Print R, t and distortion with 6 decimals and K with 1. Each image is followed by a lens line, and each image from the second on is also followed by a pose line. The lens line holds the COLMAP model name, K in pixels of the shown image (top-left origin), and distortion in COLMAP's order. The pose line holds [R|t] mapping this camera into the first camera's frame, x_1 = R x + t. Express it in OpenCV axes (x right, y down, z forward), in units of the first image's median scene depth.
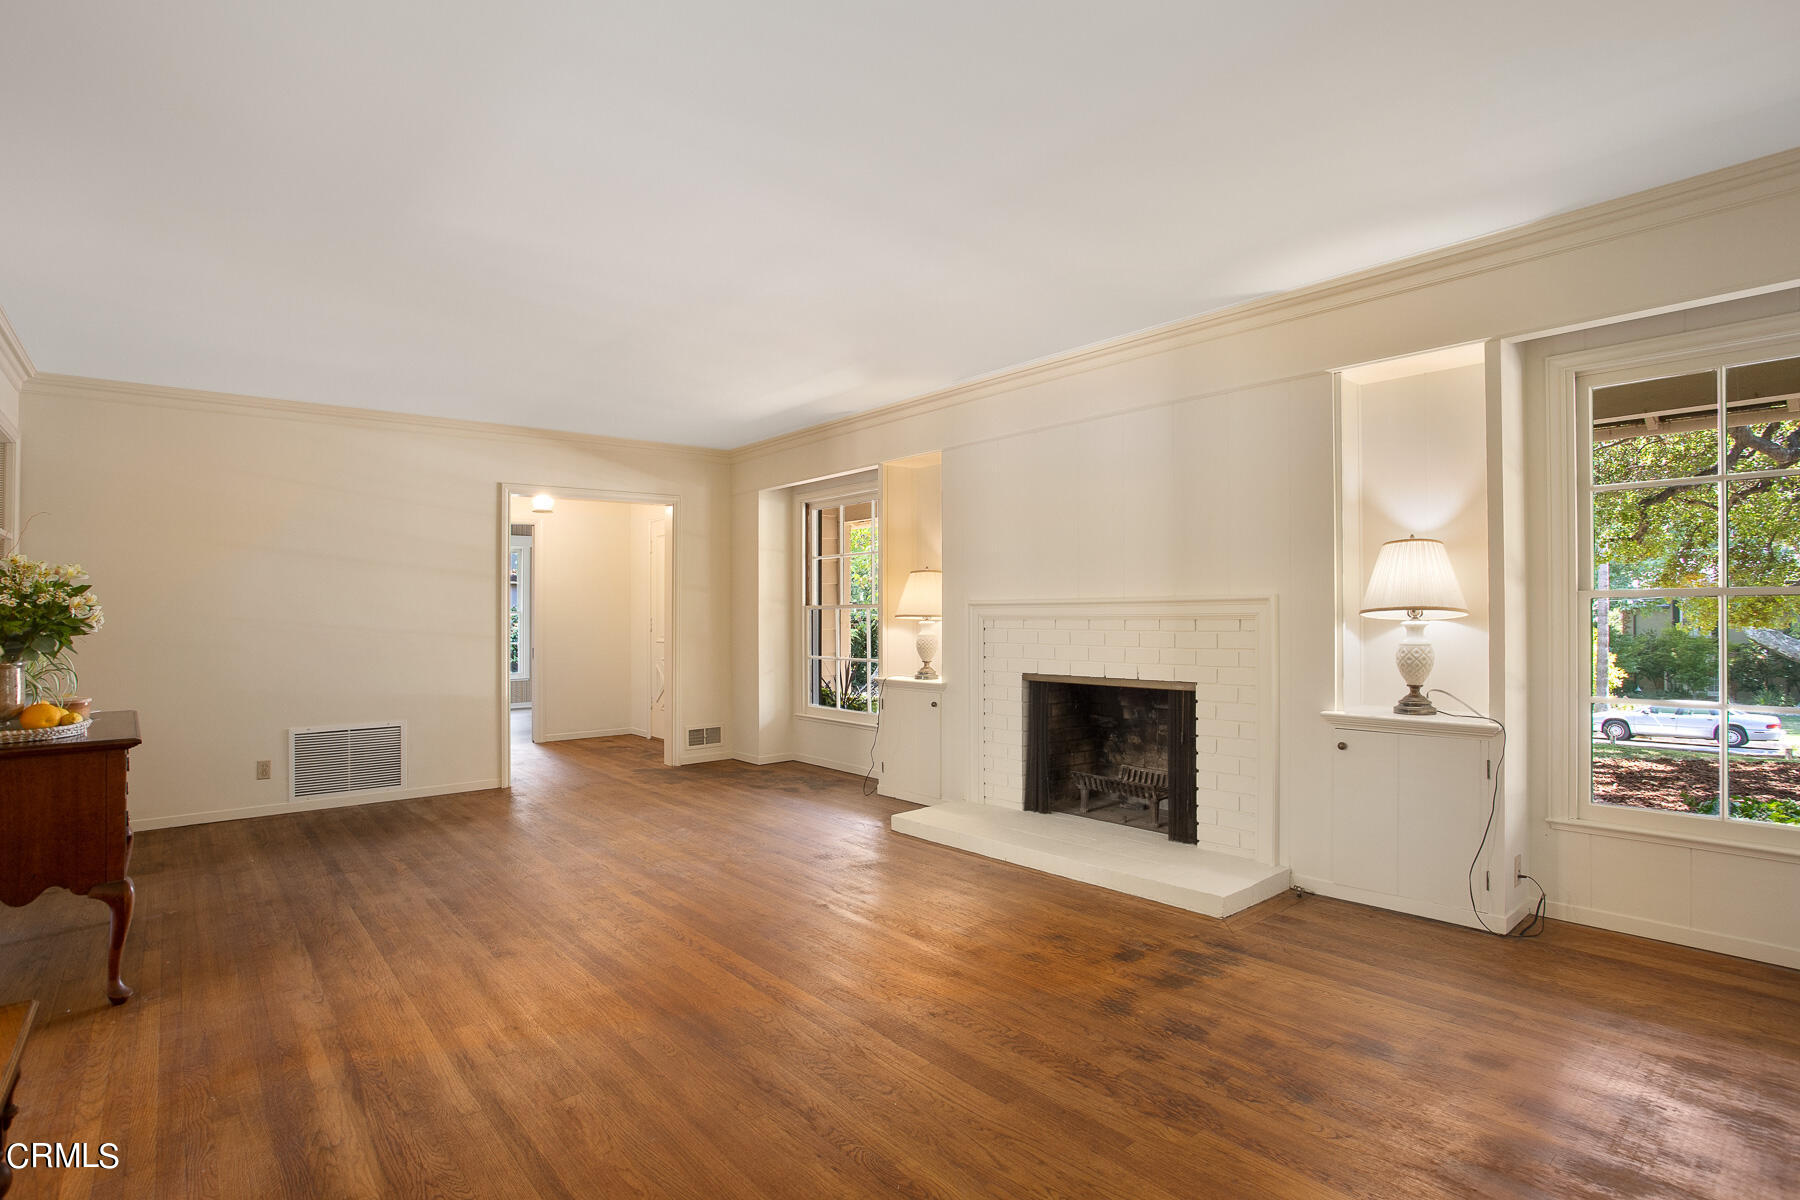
lens RADIAL K [[898.0, 0, 902.5], [0, 898.0, 597.8], [0, 0, 1]] dist [-0.059770, 0.024558]
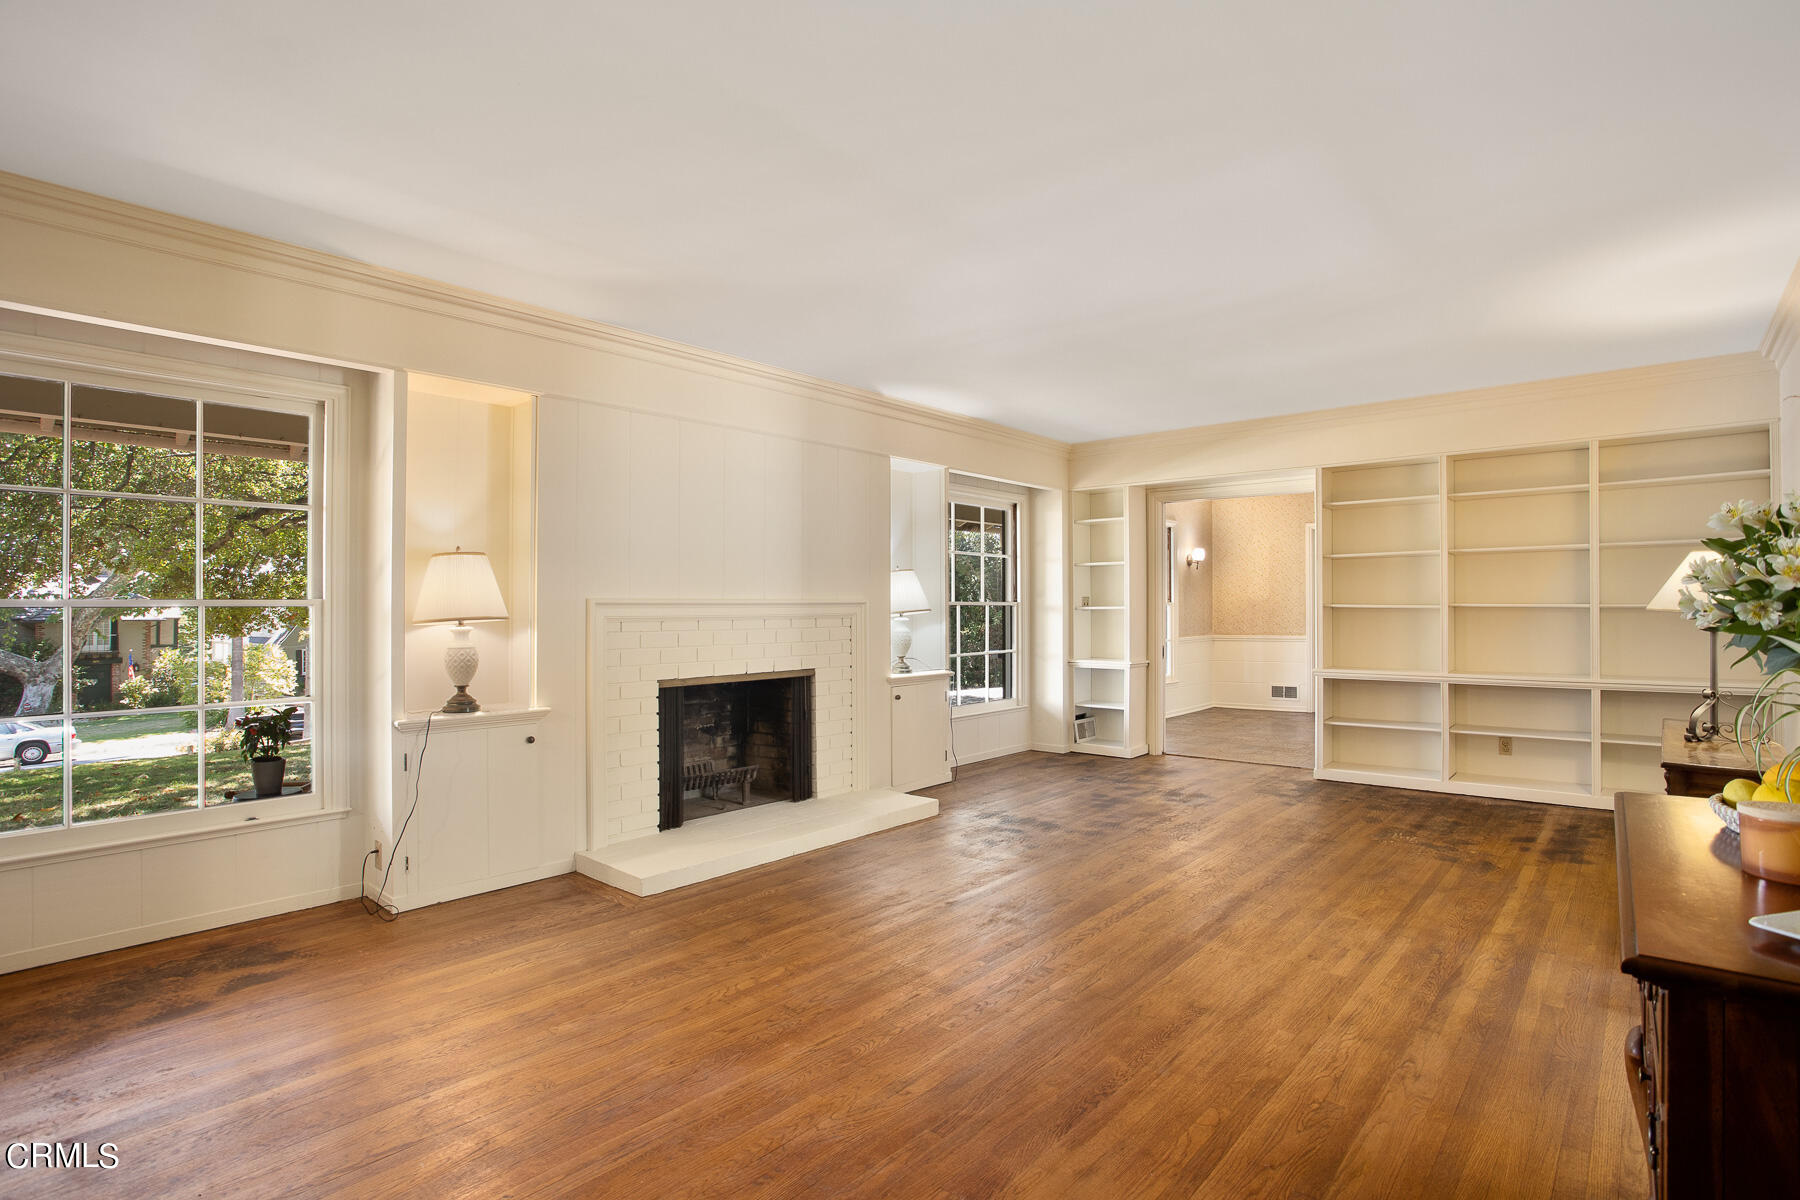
lens RADIAL K [[898.0, 0, 902.5], [0, 898.0, 597.8], [0, 0, 1]] dist [-0.059770, 0.024558]
pose [[-0.160846, 0.024603, 0.986673, -1.033427], [-0.008182, 0.999622, -0.026259, 0.029397], [-0.986946, -0.012297, -0.160584, 1.171585]]
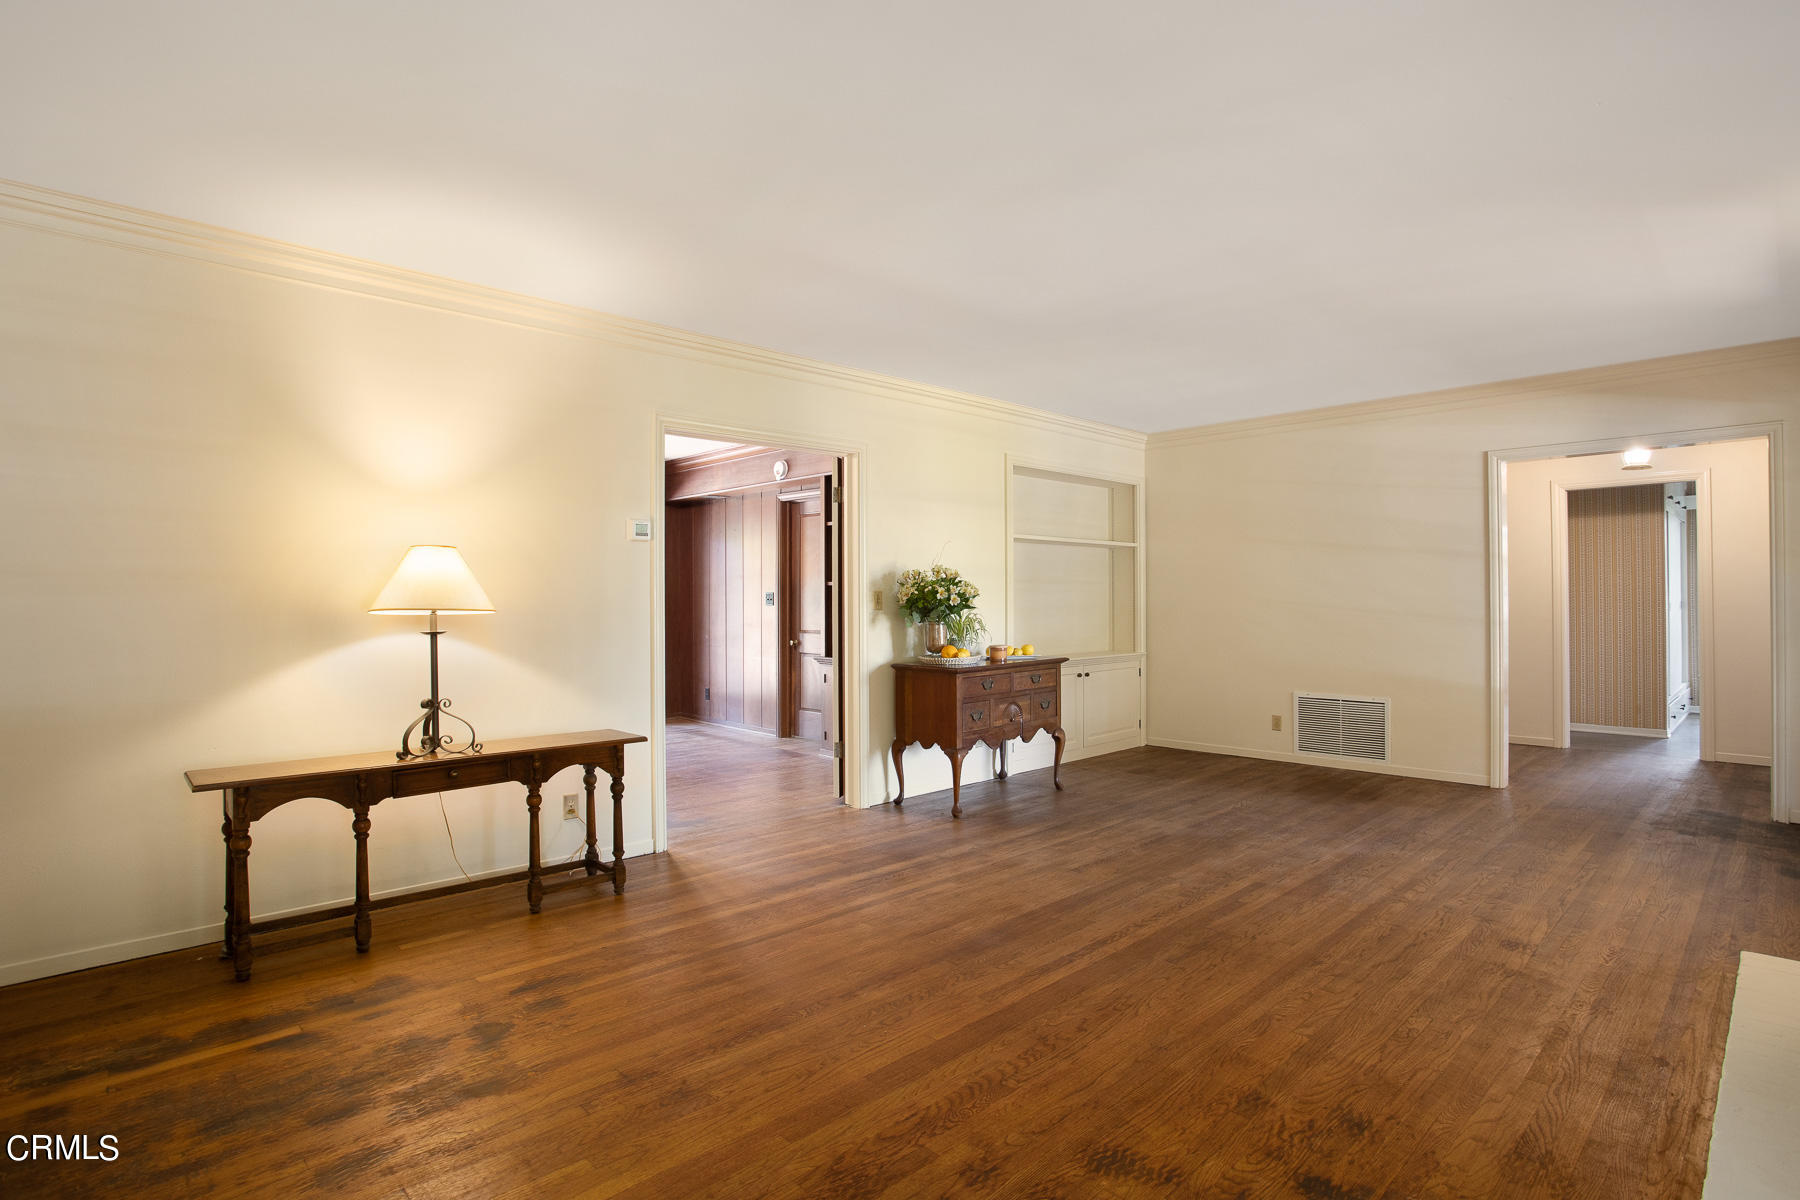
lens RADIAL K [[898.0, 0, 902.5], [0, 898.0, 597.8], [0, 0, 1]] dist [-0.059770, 0.024558]
pose [[0.069382, 0.008278, -0.997556, 0.650265], [0.020081, 0.999751, 0.009693, 0.000467], [0.997388, -0.020705, 0.069198, 0.556045]]
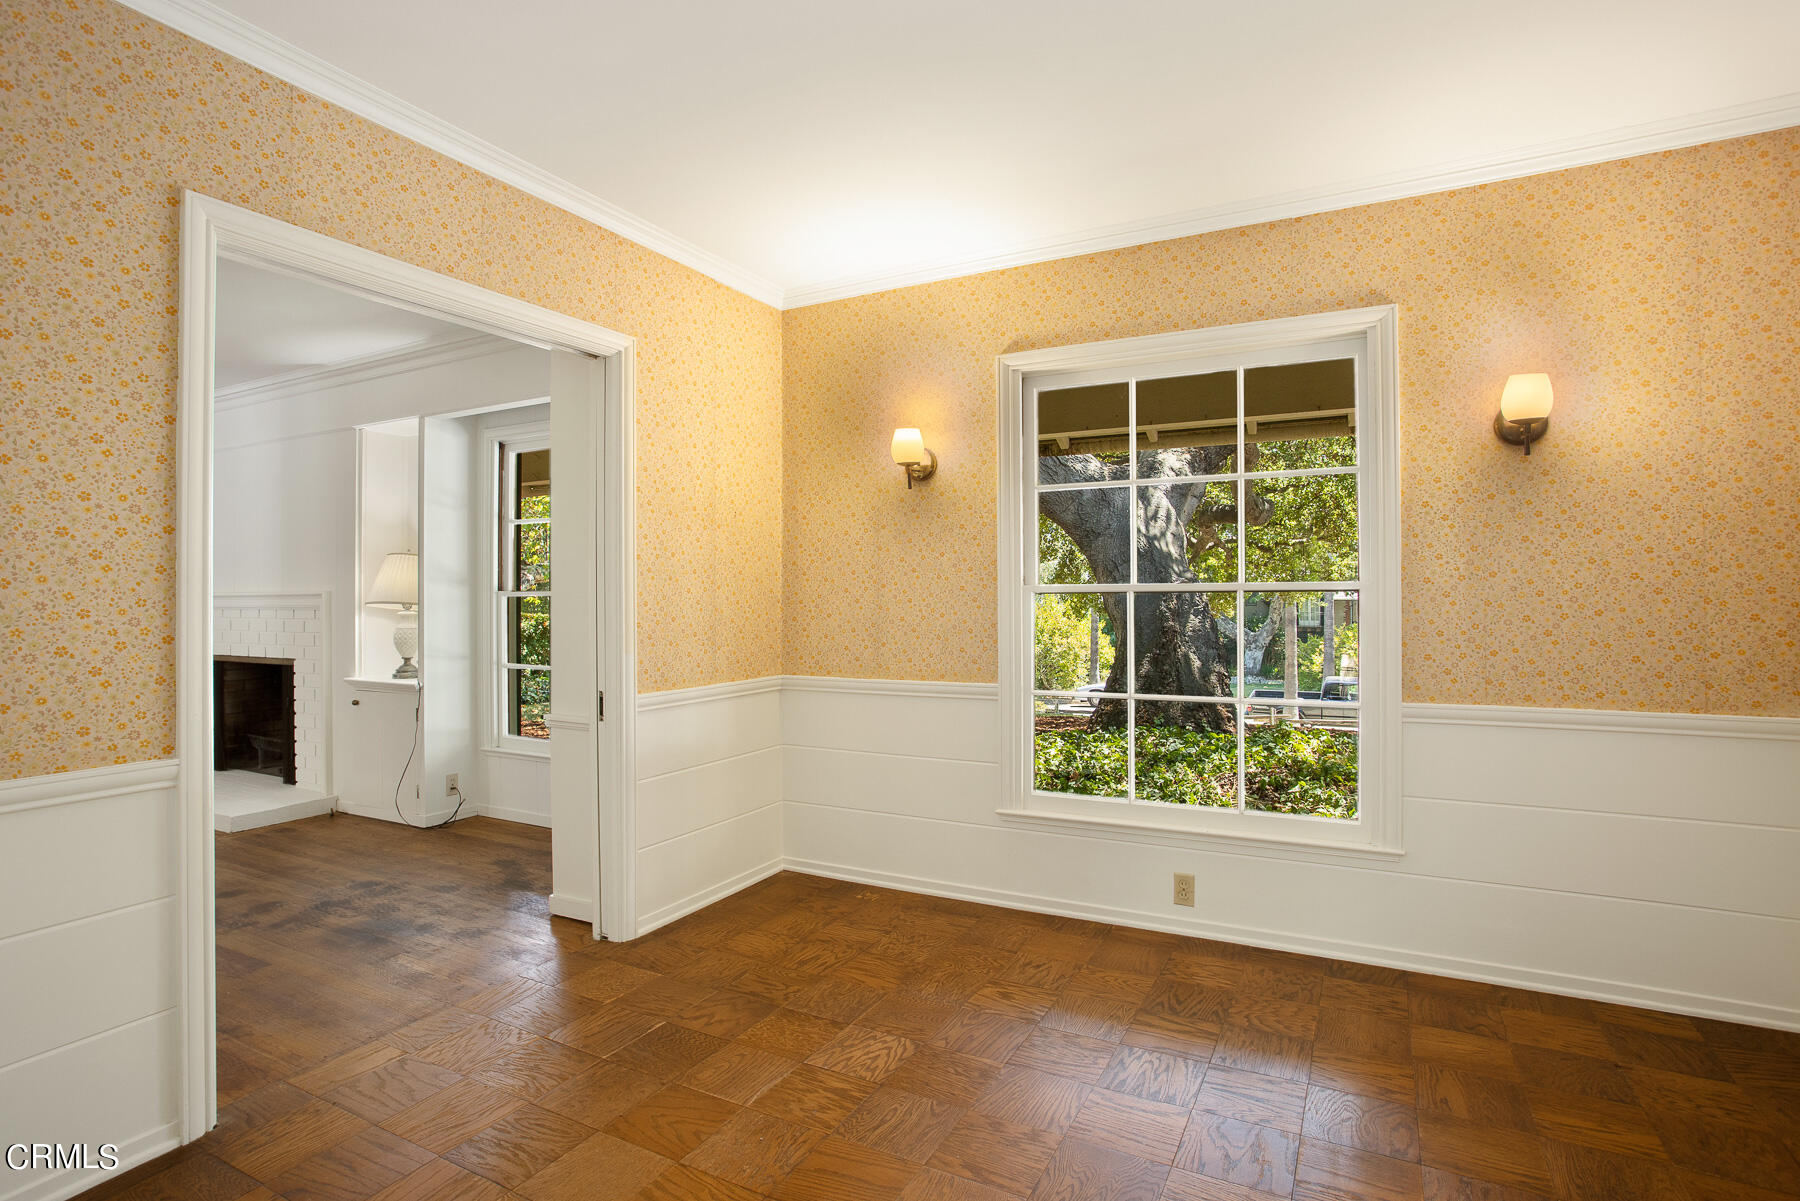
lens RADIAL K [[898.0, 0, 902.5], [0, 898.0, 598.3], [0, 0, 1]] dist [-0.059770, 0.024558]
pose [[0.926767, 0.006051, 0.375587, 0.717210], [-0.011919, 0.999840, 0.013304, -0.021341], [-0.375446, -0.016806, 0.926692, -0.538111]]
